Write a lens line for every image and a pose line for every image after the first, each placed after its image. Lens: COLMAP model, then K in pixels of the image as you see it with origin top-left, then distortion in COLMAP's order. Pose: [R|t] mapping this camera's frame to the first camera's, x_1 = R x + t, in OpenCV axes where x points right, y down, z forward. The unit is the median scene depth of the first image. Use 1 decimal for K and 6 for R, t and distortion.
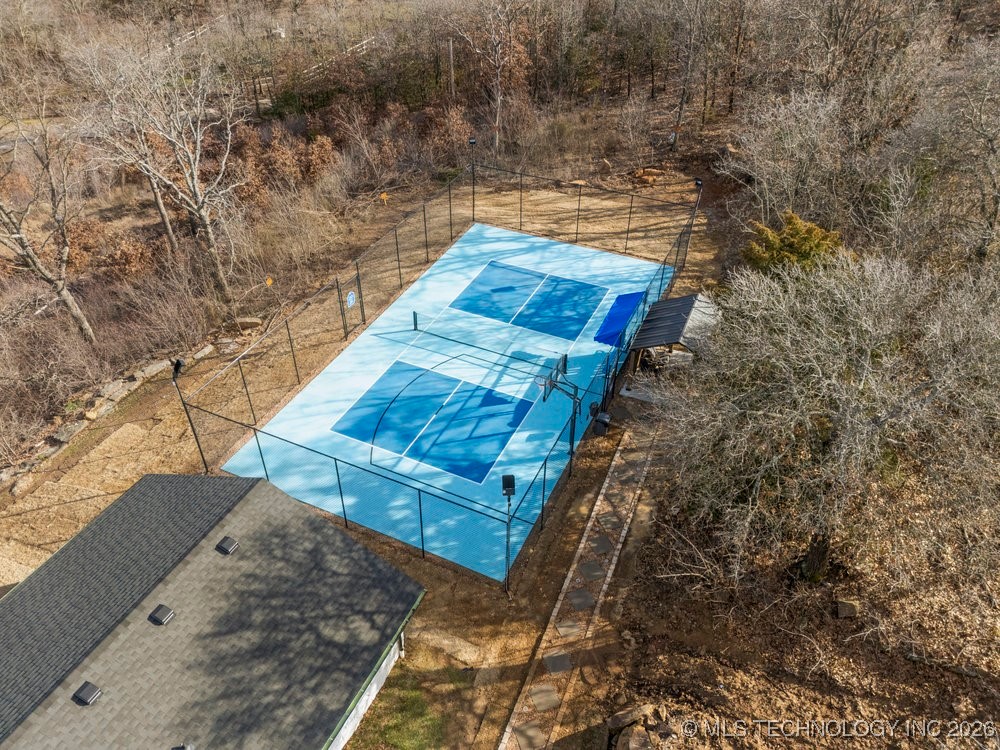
lens RADIAL K [[736.7, 0, 500.0], [0, 736.7, 375.0], [0, 0, 1]] dist [0.157708, -0.078267]
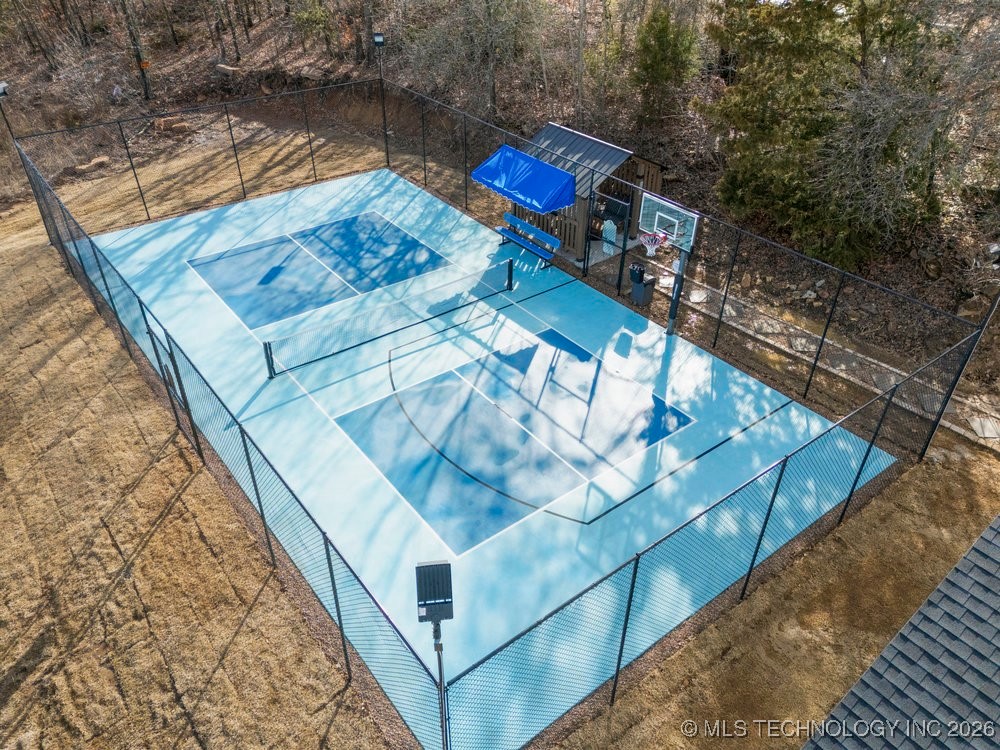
lens RADIAL K [[730.6, 0, 500.0], [0, 730.6, 375.0], [0, 0, 1]] dist [0.095027, -0.073684]
pose [[0.459000, -0.525570, 0.716307, -0.497262], [0.554358, 0.799473, 0.231366, -0.113316], [-0.694267, 0.290894, 0.658312, 0.648126]]
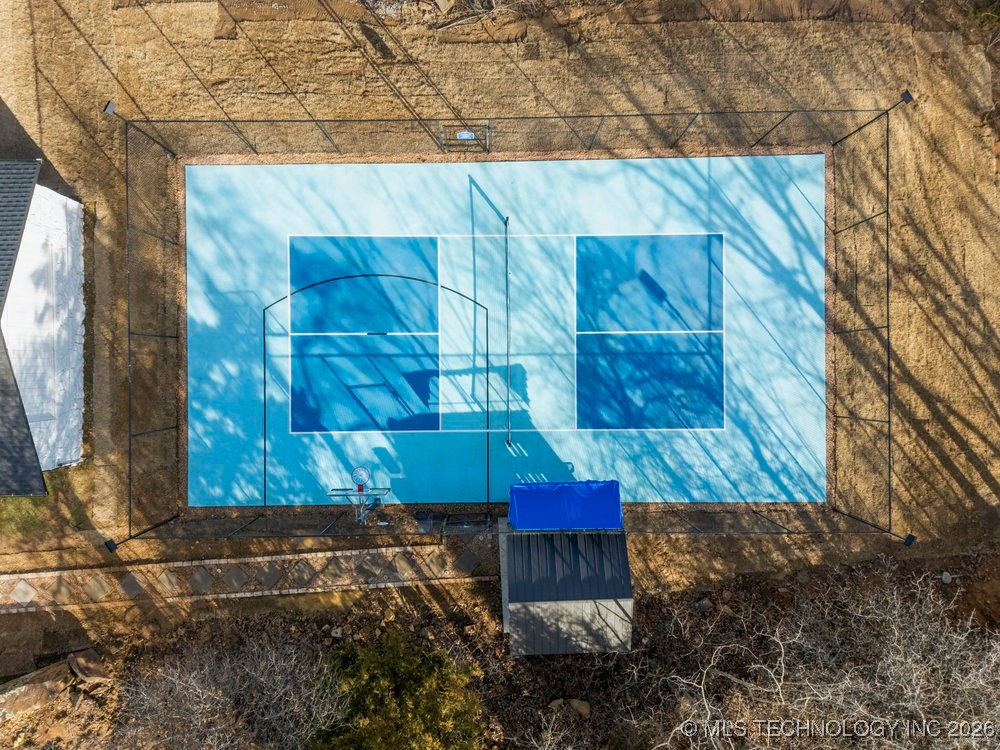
lens RADIAL K [[730.6, 0, 500.0], [0, 730.6, 375.0], [0, 0, 1]] dist [0.095027, -0.073684]
pose [[0.431274, 0.902219, -0.001842, 0.023068], [-0.570738, 0.274401, 0.773927, -0.694619], [0.698757, -0.332724, 0.633272, 0.582063]]
